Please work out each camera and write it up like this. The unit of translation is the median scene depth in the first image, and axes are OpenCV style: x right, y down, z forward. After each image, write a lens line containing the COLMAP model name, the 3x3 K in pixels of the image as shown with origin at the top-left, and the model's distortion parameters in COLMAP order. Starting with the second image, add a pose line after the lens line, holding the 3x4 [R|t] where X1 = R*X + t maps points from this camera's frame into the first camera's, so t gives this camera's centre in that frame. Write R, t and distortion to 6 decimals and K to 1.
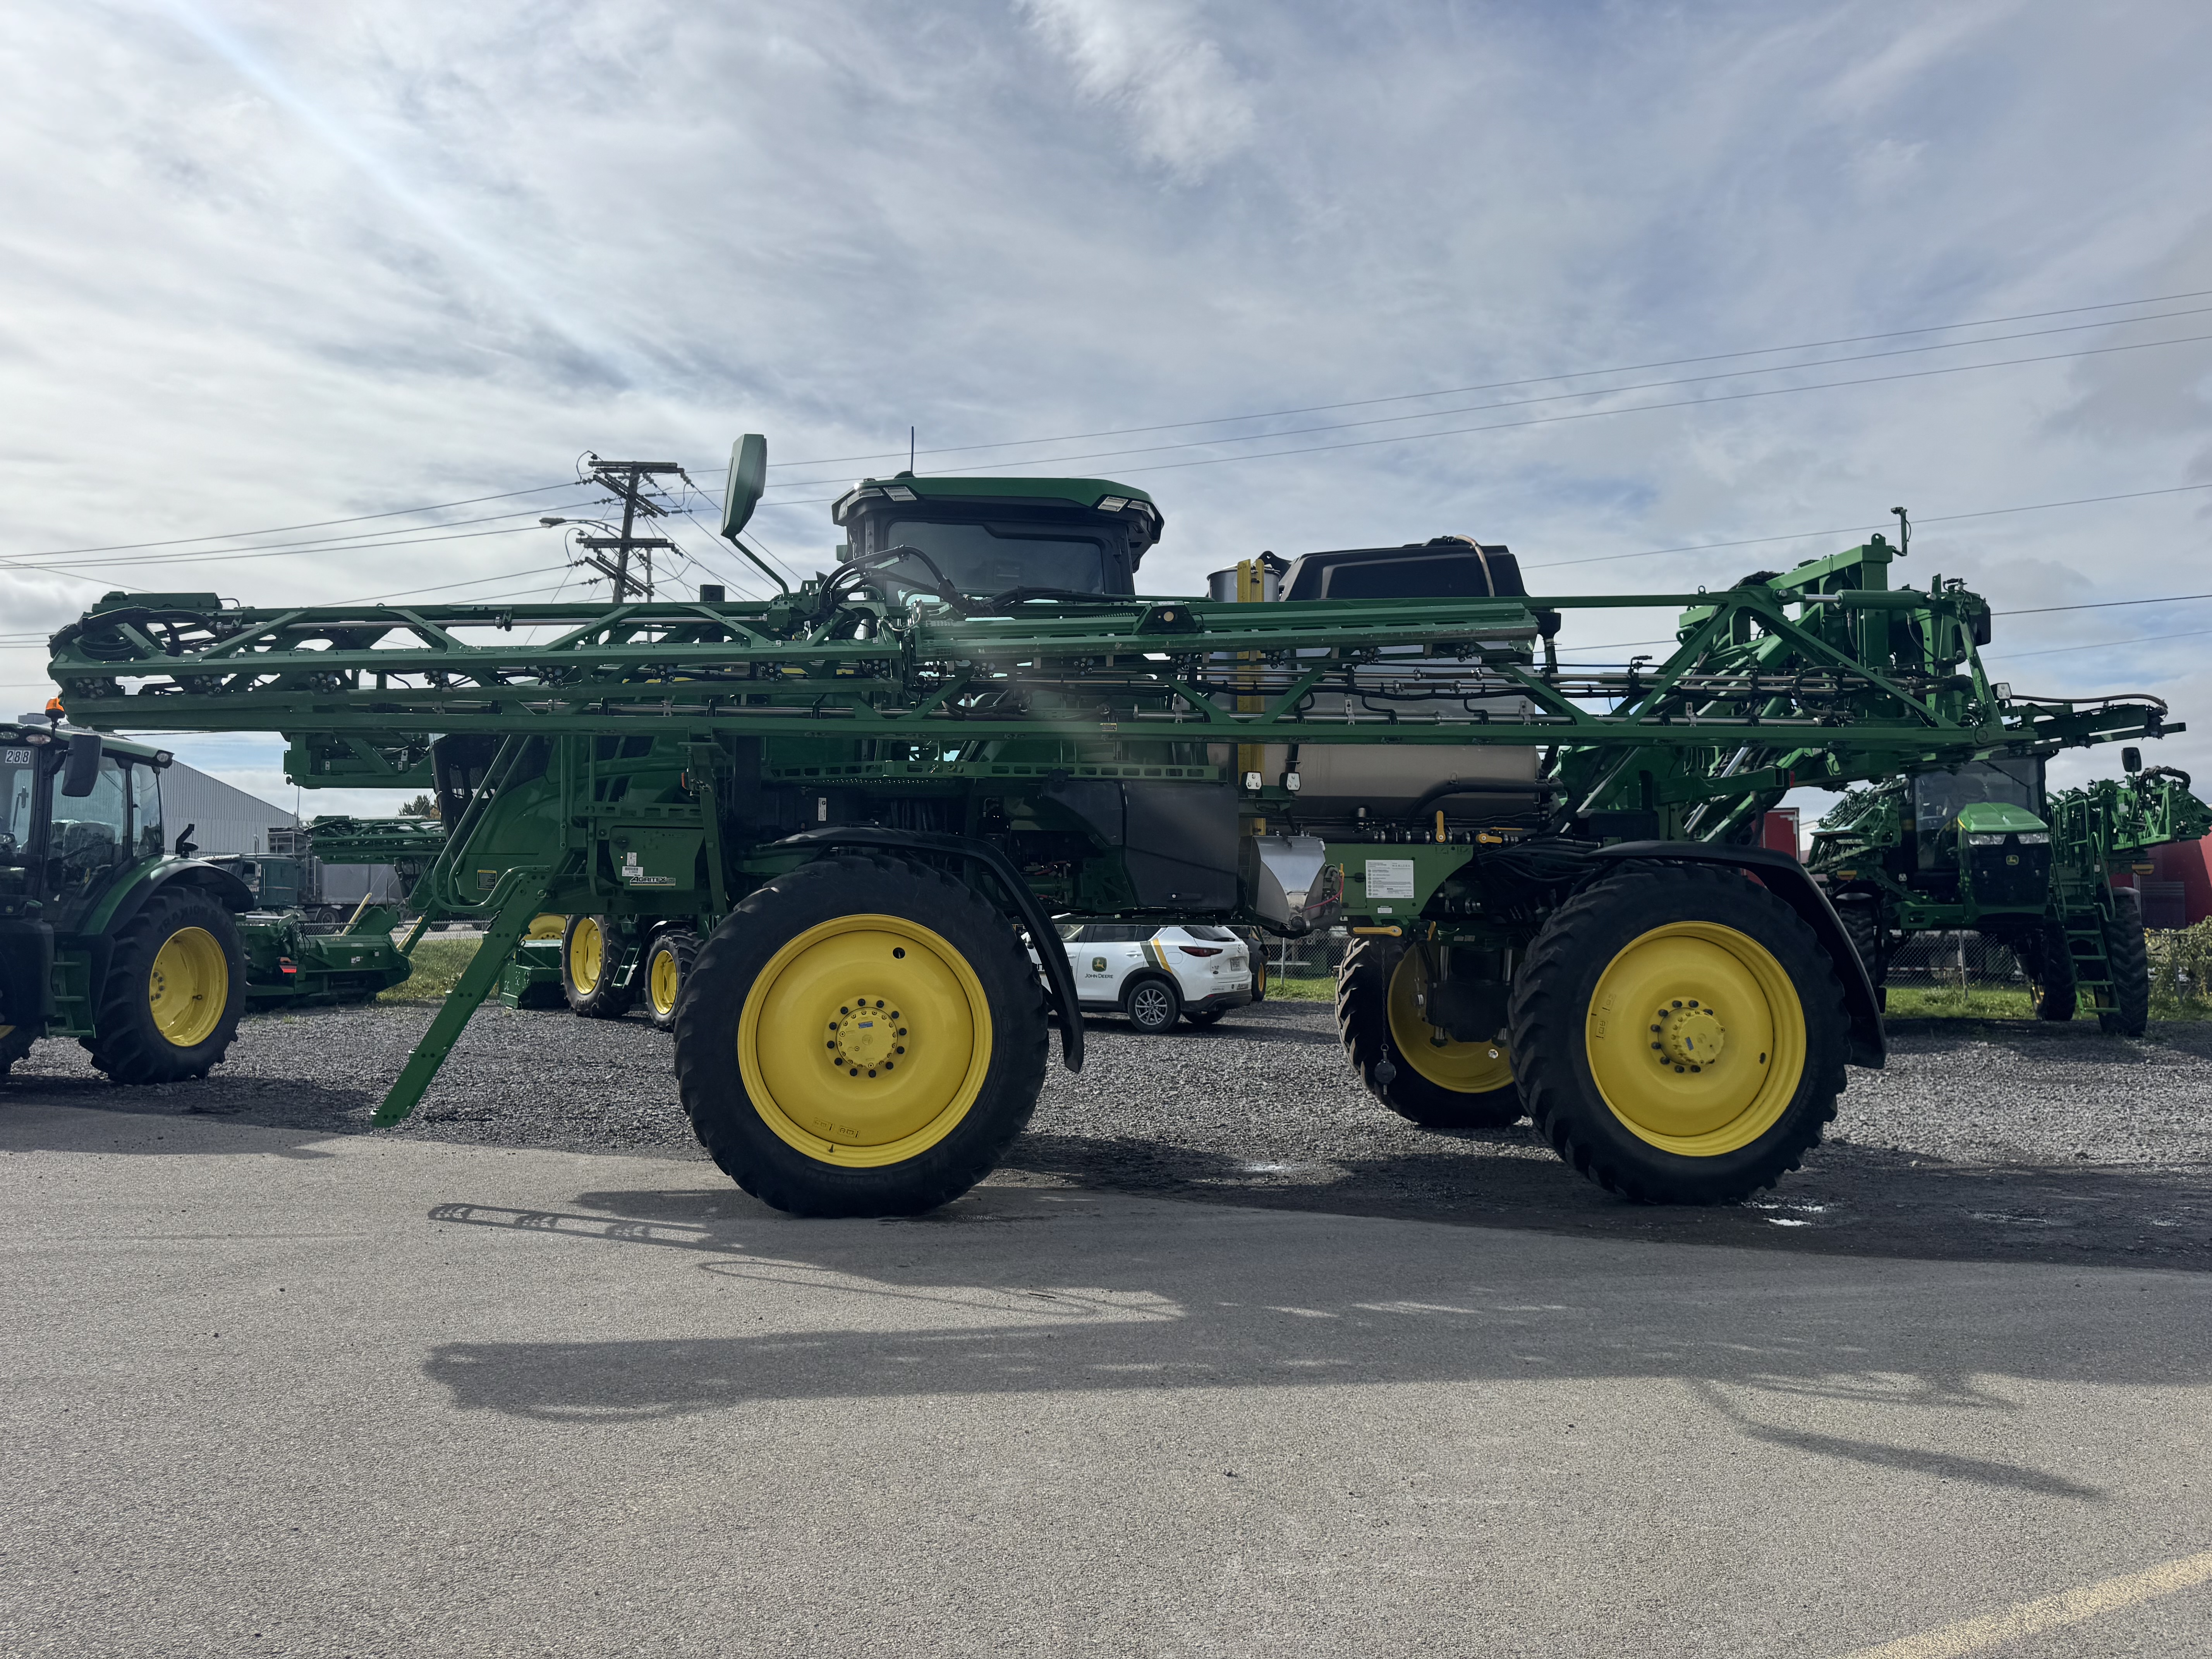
lens RADIAL K [[1573.6, 0, 1106.0], [0, 1573.6, 829.5], [0, 0, 1]] dist [0.081046, -0.115444]
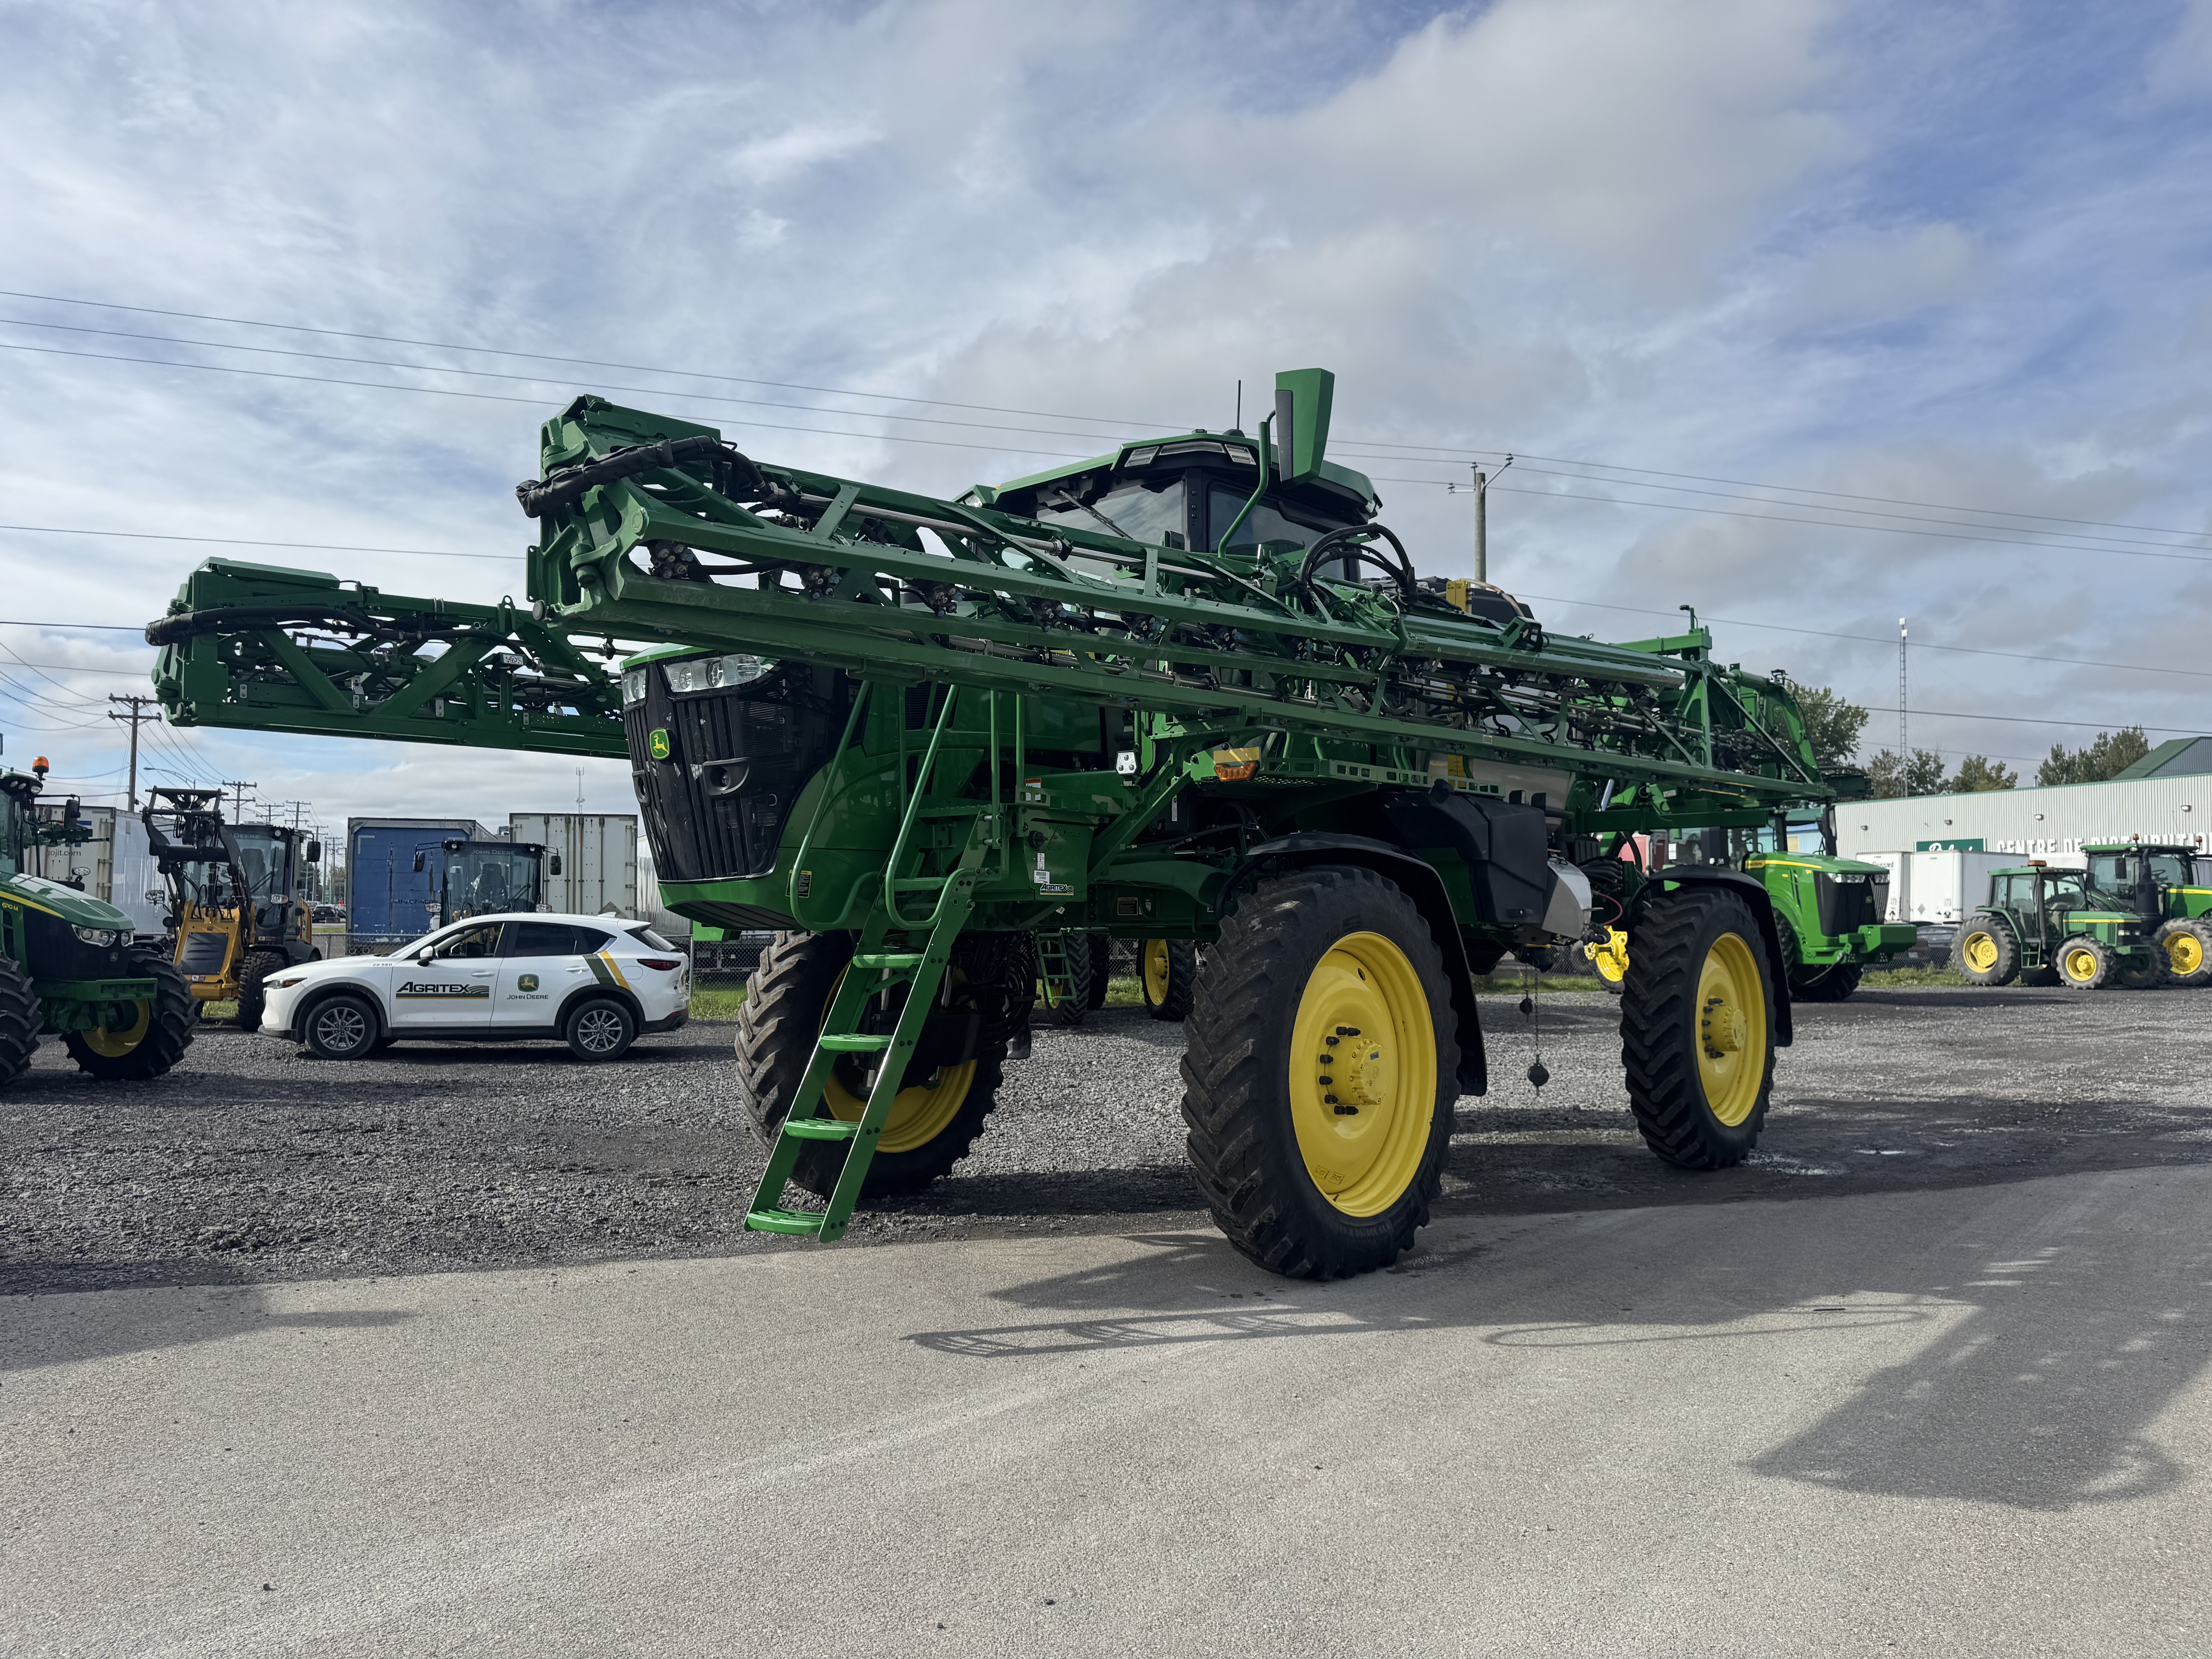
lens RADIAL K [[1591.4, 0, 1105.2], [0, 1591.4, 778.3], [0, 0, 1]] dist [0.016146, 0.002001]
pose [[0.769694, 0.055548, 0.635992, -0.318279], [-0.034486, 0.998371, -0.045463, 0.005029], [-0.637481, 0.013060, 0.770356, 0.149923]]
